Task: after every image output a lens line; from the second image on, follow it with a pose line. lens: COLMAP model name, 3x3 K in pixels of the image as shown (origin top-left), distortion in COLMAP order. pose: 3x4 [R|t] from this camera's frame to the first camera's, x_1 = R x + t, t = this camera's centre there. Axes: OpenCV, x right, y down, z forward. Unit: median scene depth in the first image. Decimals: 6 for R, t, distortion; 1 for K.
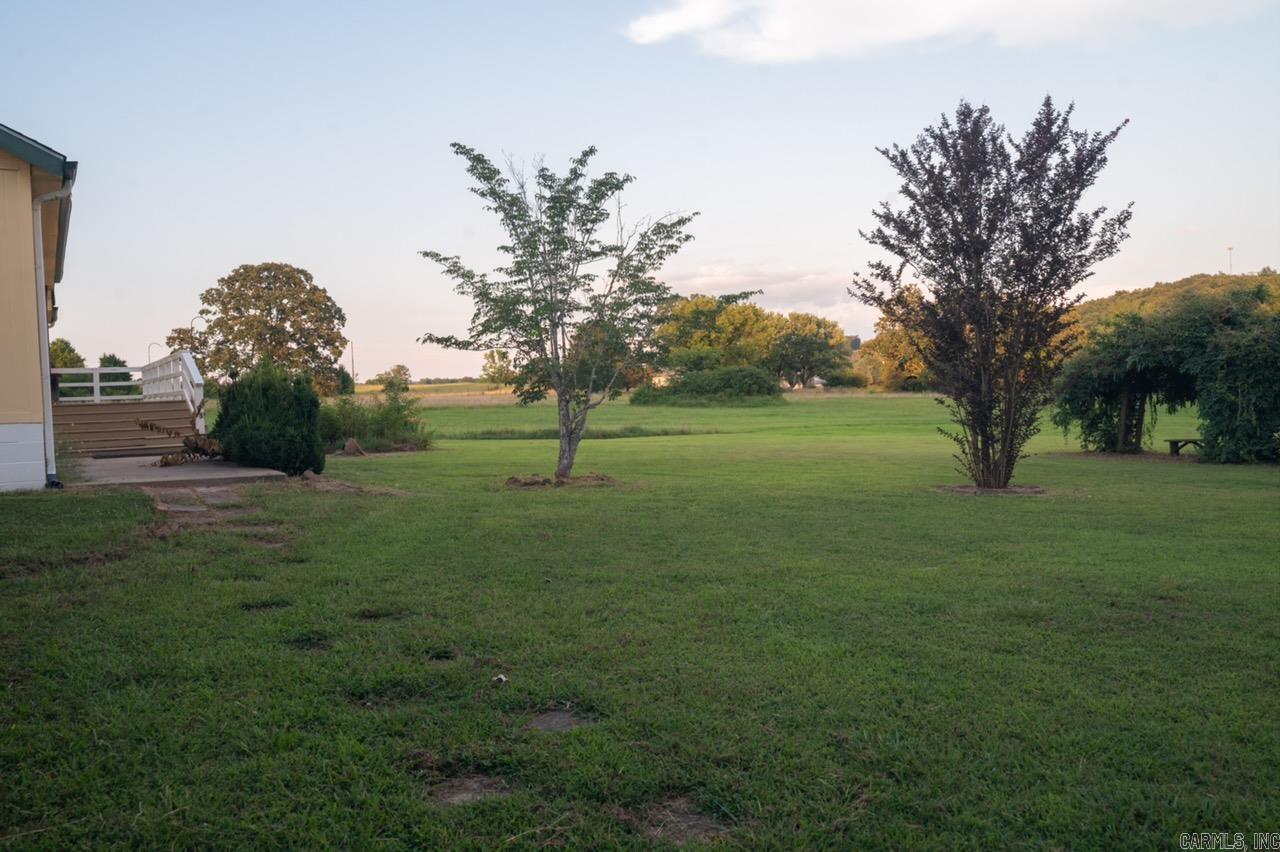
lens RADIAL K [[1045.9, 0, 646.0], [0, 1045.9, 425.7], [0, 0, 1]] dist [0.008196, -0.003714]
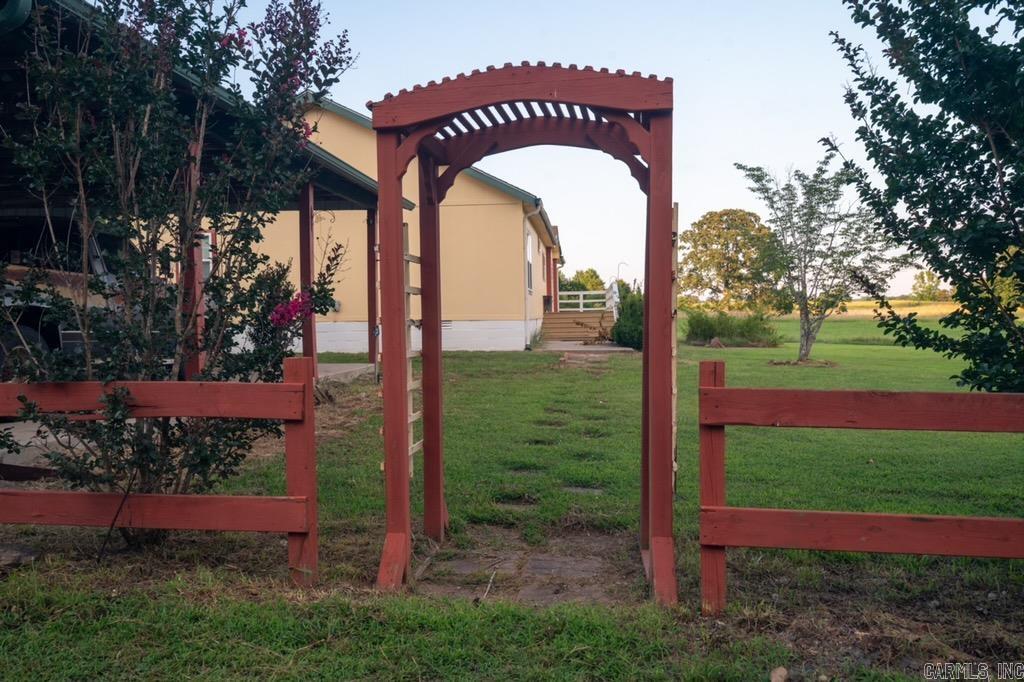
lens RADIAL K [[836.7, 0, 510.9], [0, 836.7, 341.5], [0, 0, 1]] dist [0.008196, -0.003714]
pose [[0.821147, 0.032367, -0.569798, 0.090056], [-0.027217, 0.999475, 0.017551, 0.002780], [0.570068, 0.001096, 0.821597, -0.100610]]
